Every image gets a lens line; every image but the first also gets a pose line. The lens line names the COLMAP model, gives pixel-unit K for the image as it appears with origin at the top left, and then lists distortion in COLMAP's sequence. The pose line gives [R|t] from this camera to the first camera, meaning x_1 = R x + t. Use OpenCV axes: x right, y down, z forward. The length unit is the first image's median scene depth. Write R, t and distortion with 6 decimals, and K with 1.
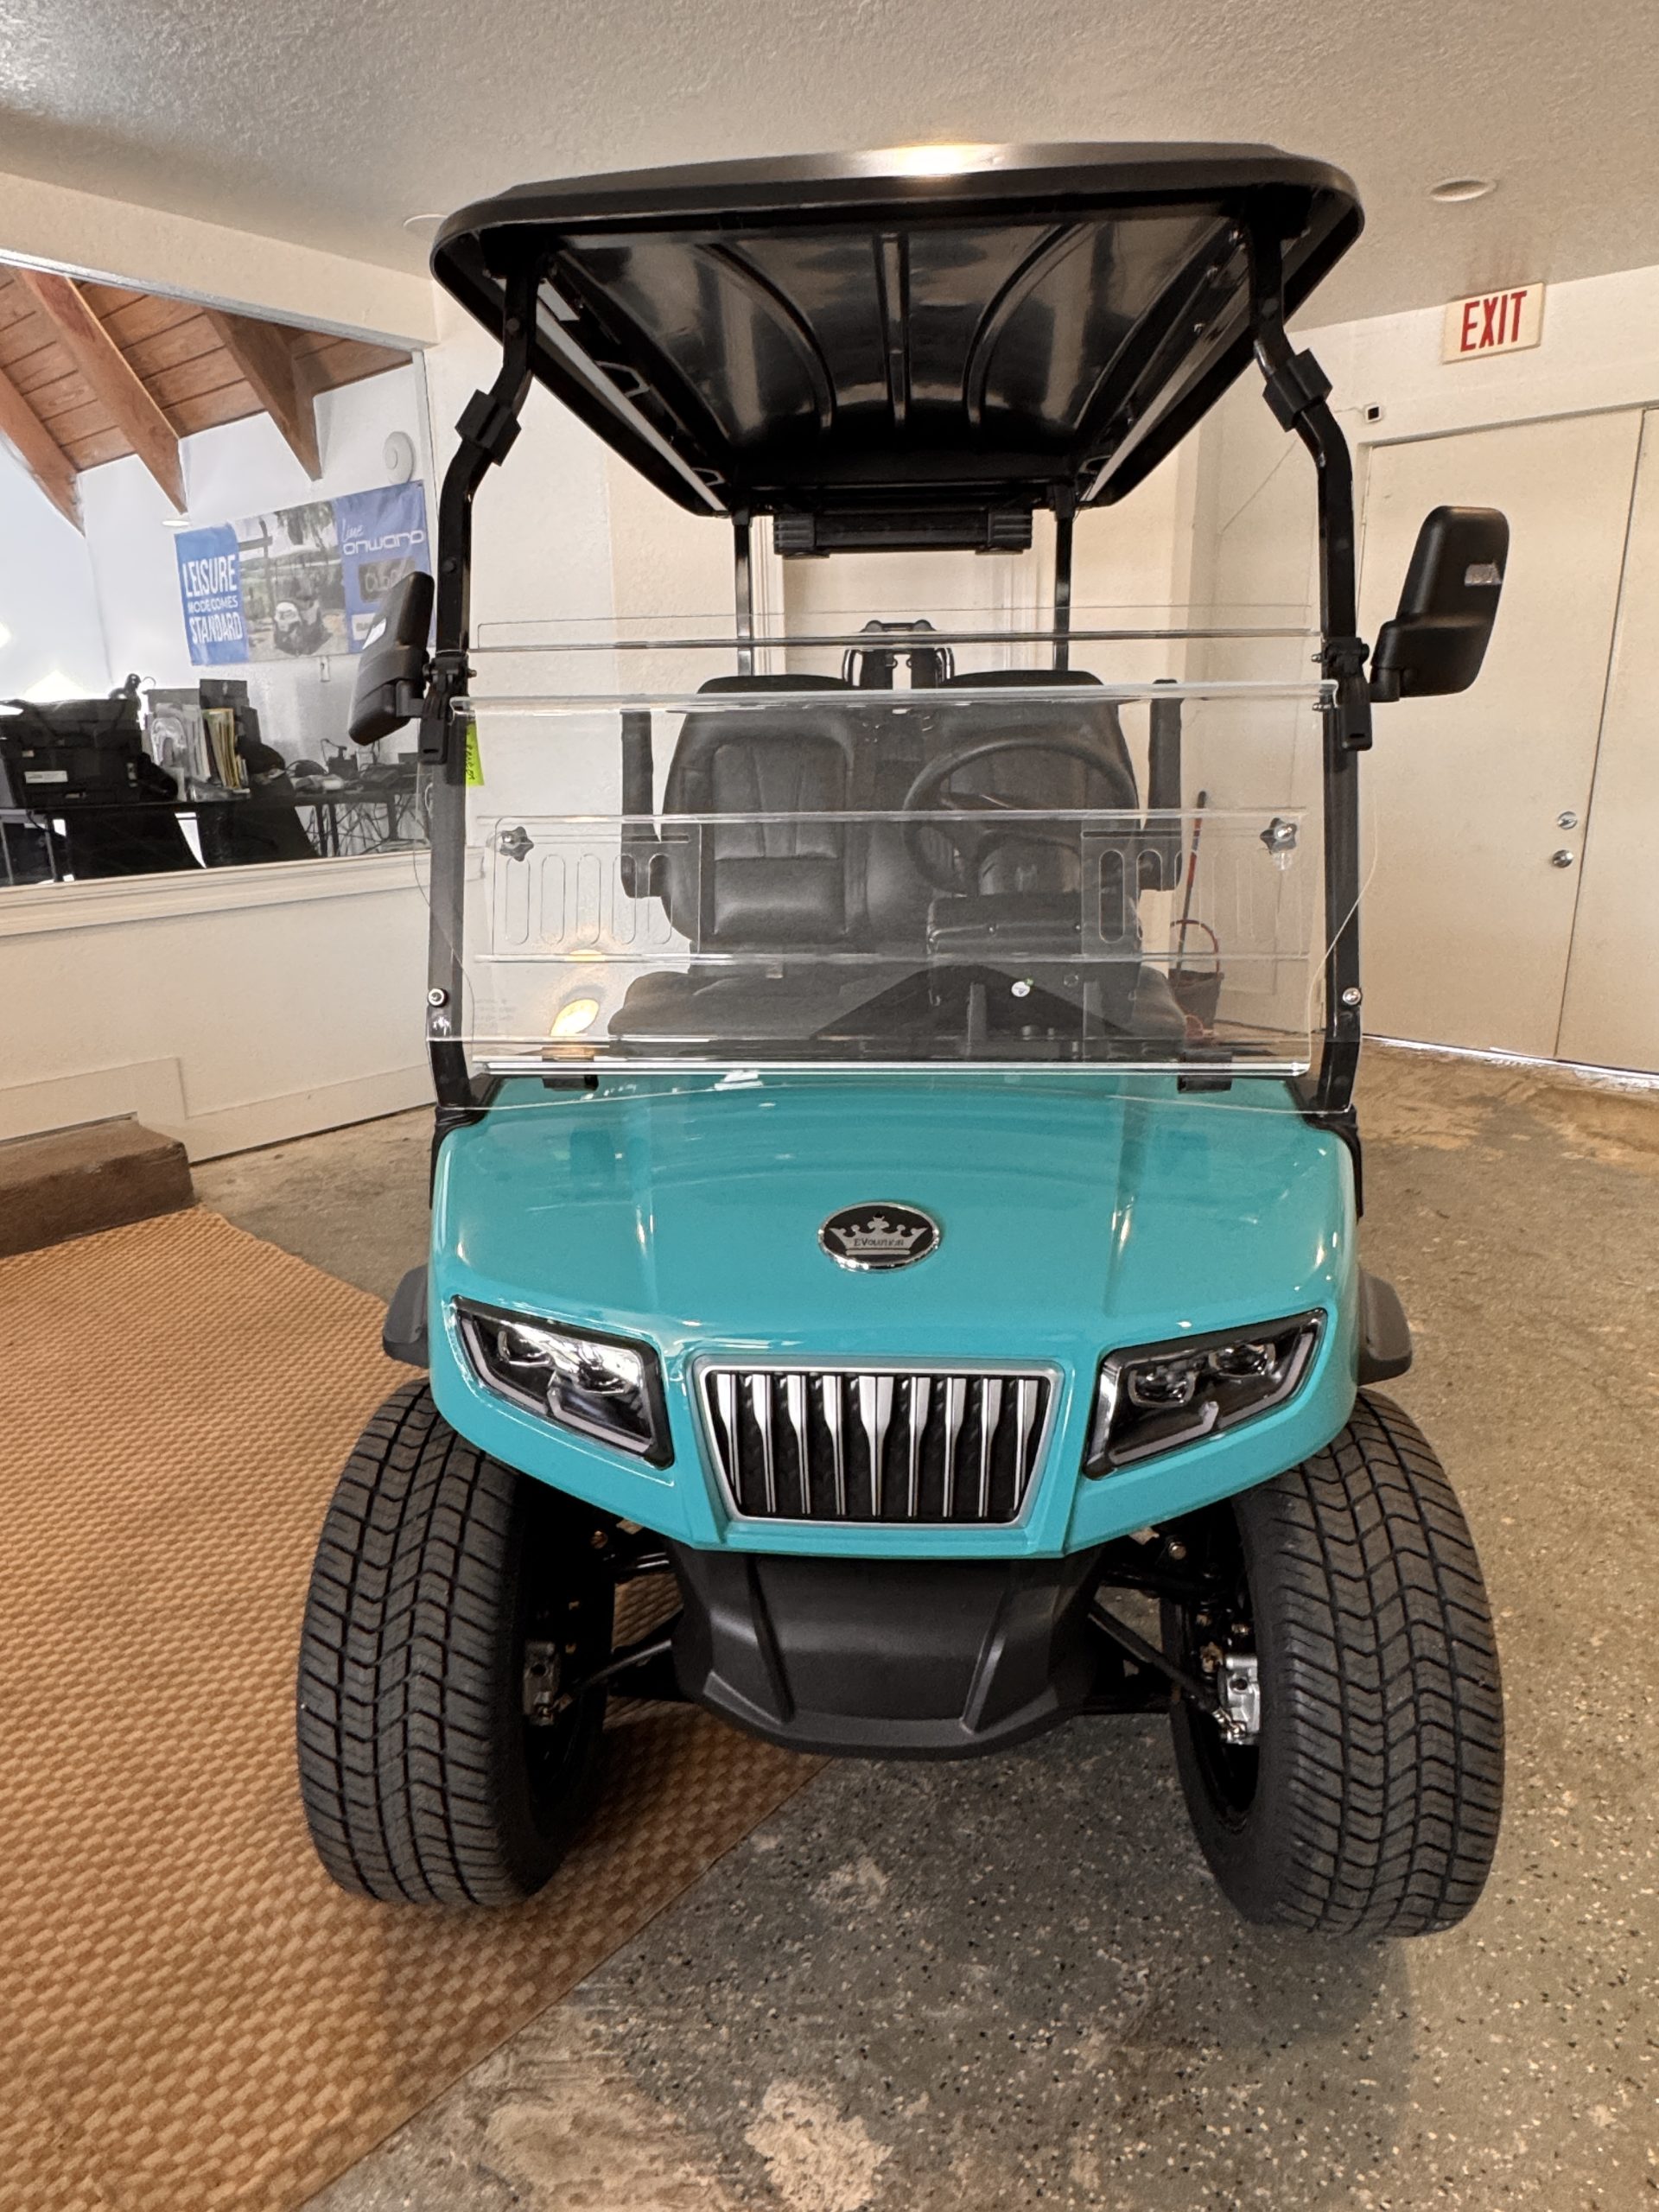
lens RADIAL K [[1325.8, 0, 834.7], [0, 1325.8, 1099.3], [0, 0, 1]] dist [-0.003222, 0.000022]
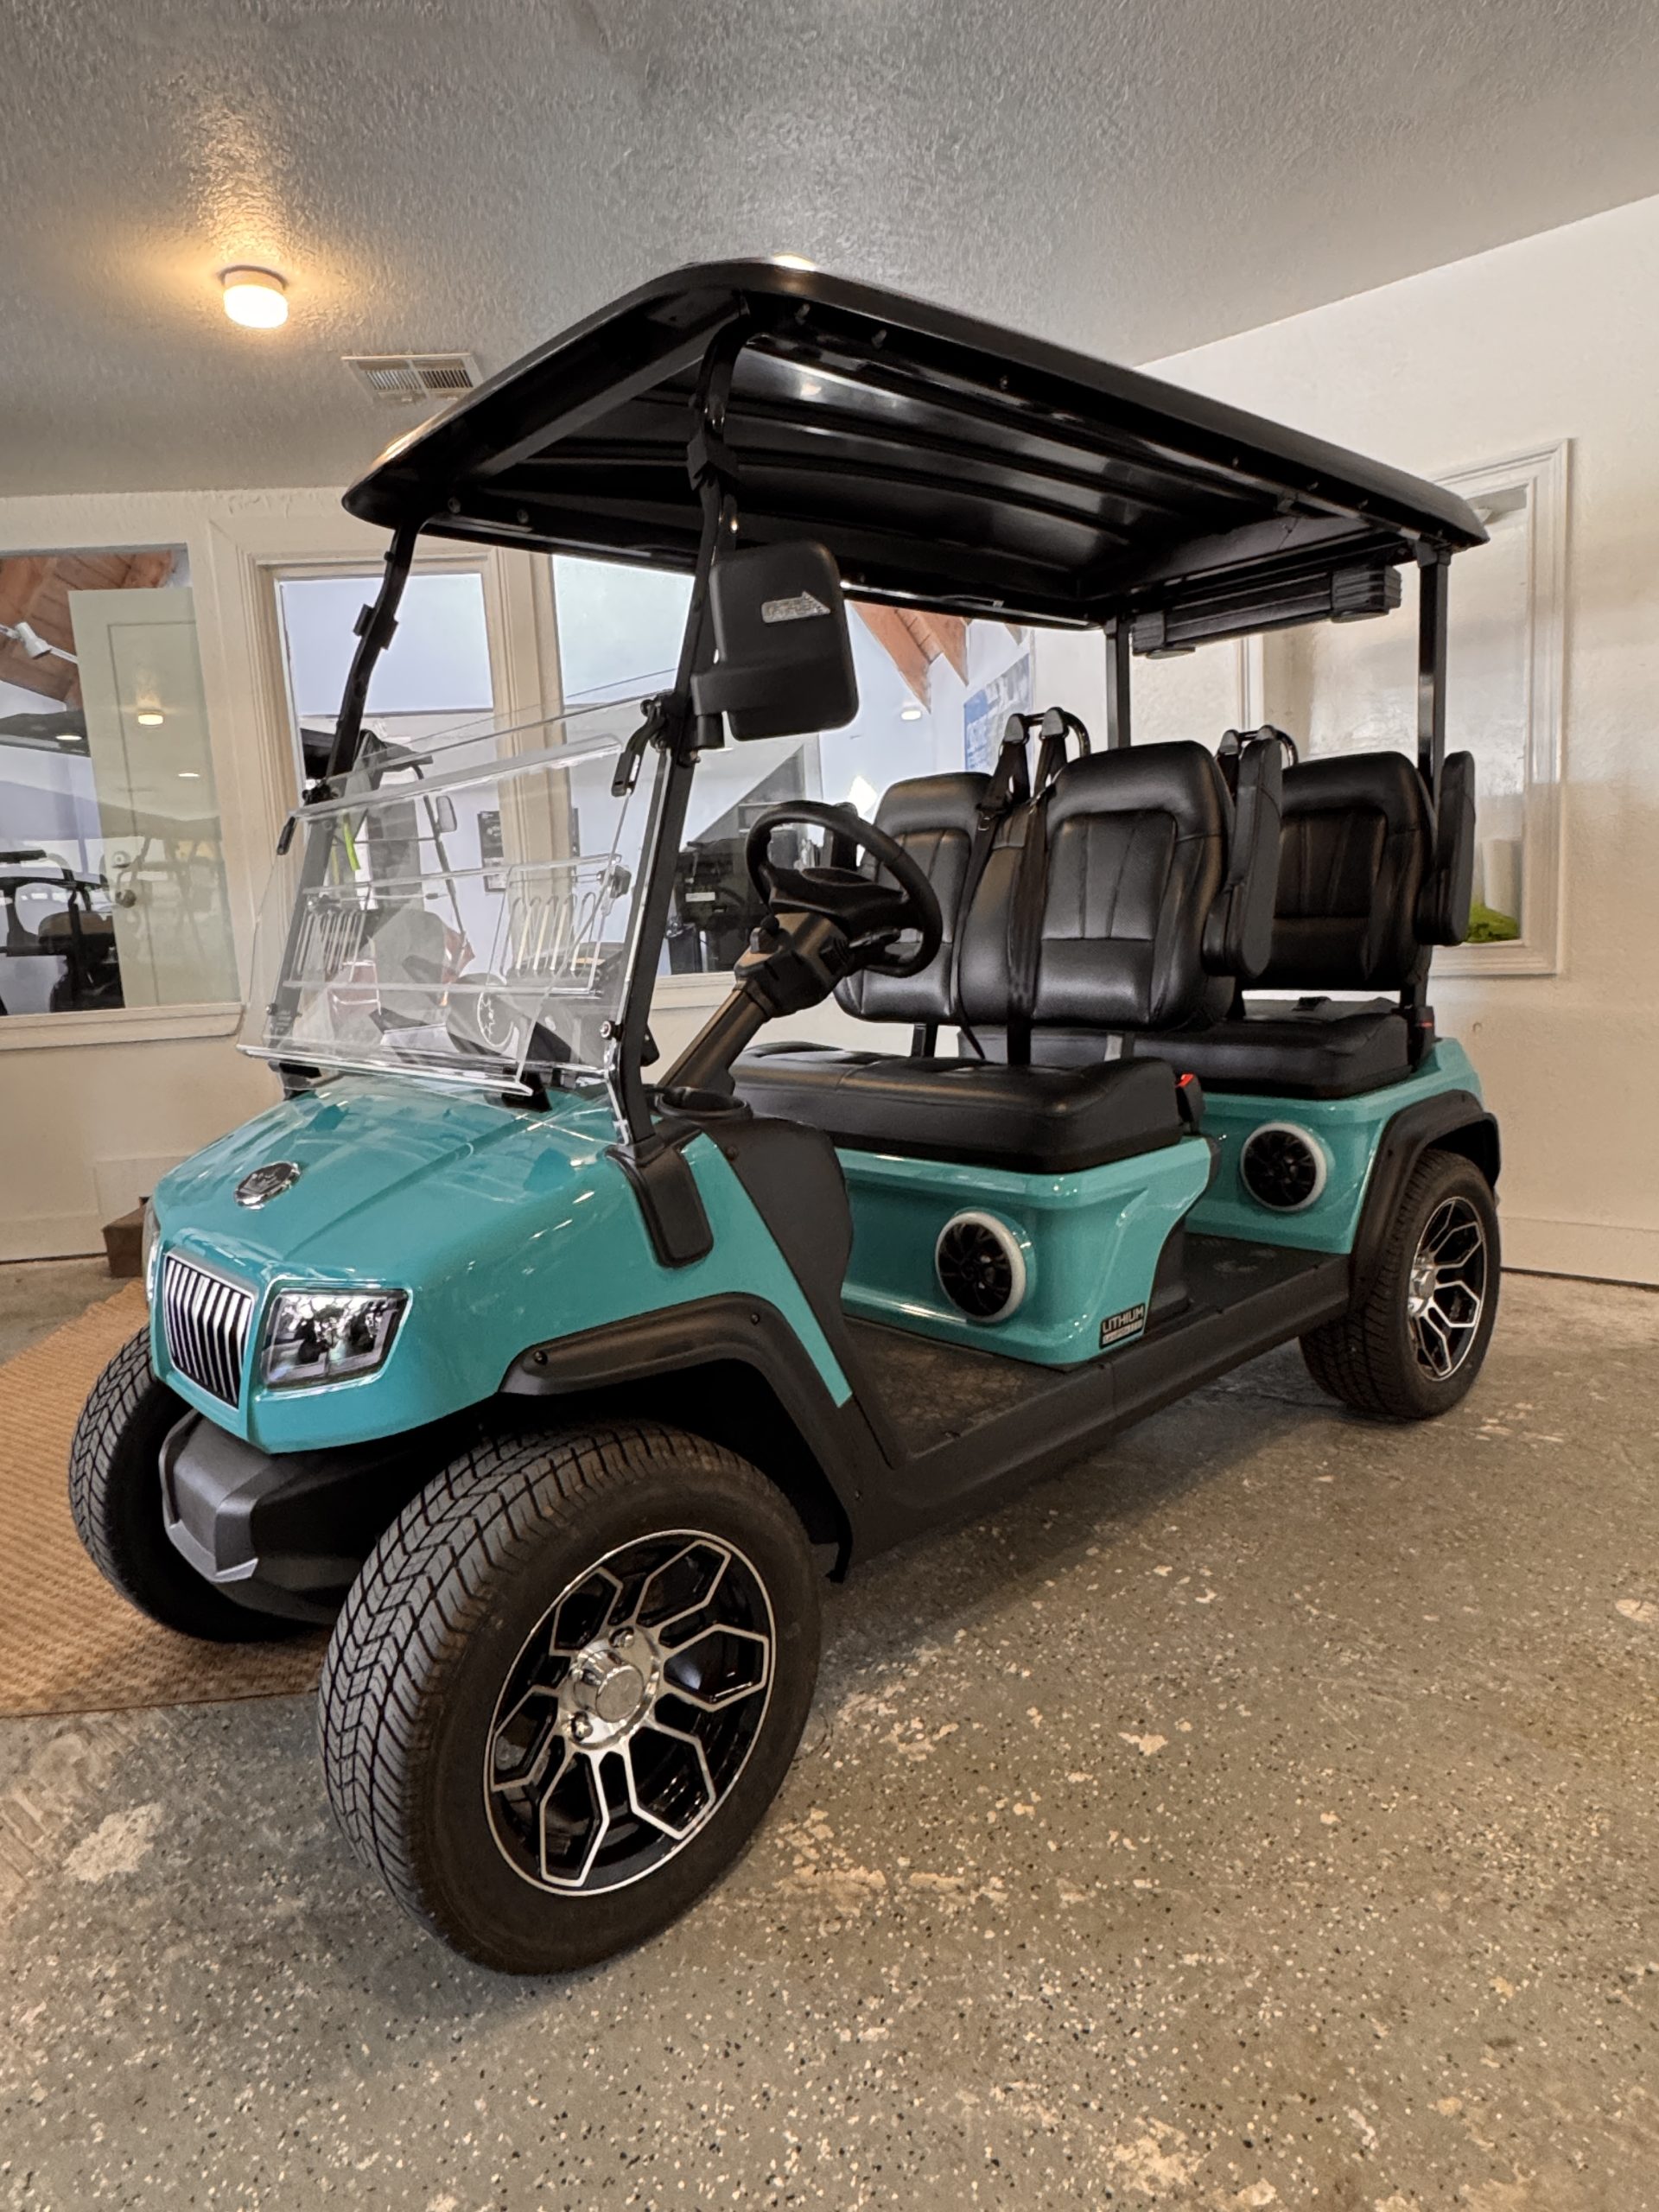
lens RADIAL K [[1325.8, 0, 829.8], [0, 1325.8, 1108.5], [0, 0, 1]] dist [-0.003222, 0.000022]
pose [[0.727196, 0.080693, -0.681670, 1.264400], [-0.143042, 0.989079, -0.035513, -0.004992], [0.671360, 0.123333, 0.730797, 0.375570]]
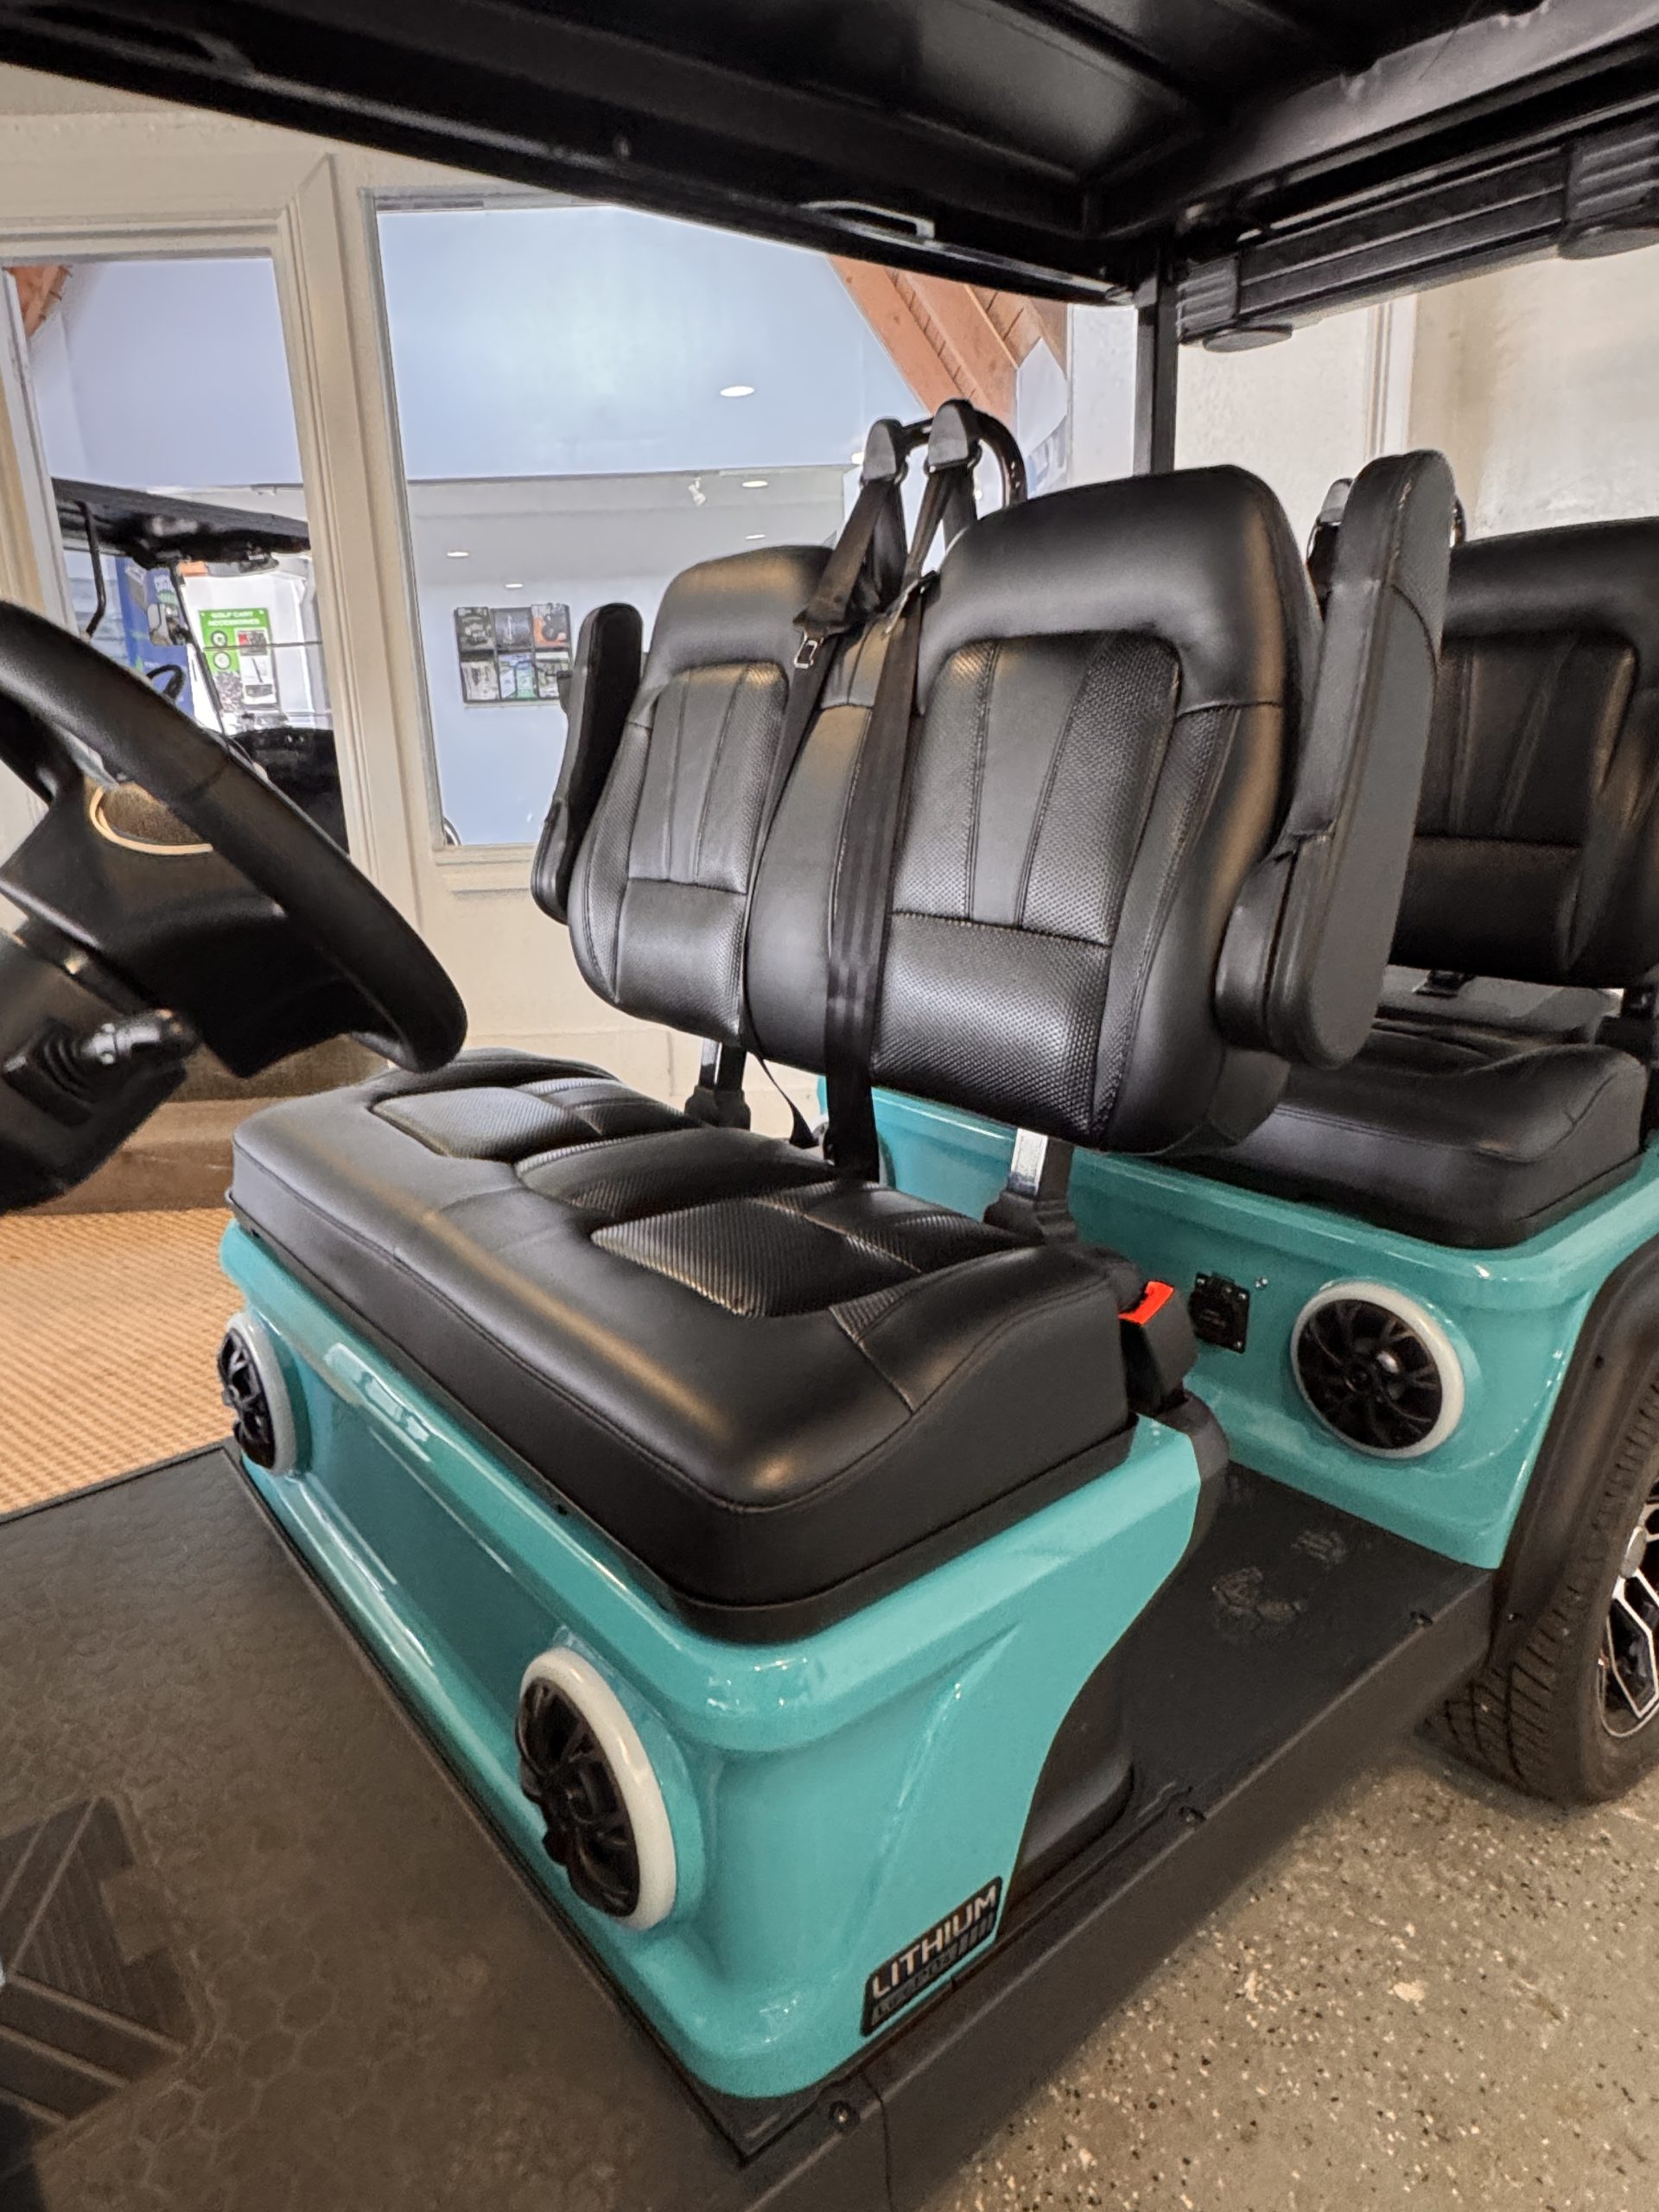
lens RADIAL K [[1325.8, 0, 834.9], [0, 1325.8, 1088.7], [0, 0, 1]] dist [-0.003222, 0.000022]
pose [[0.680603, 0.191915, -0.707070, 0.807018], [-0.174682, 0.979757, 0.097786, -0.316192], [0.711523, 0.056959, 0.700350, 1.280006]]
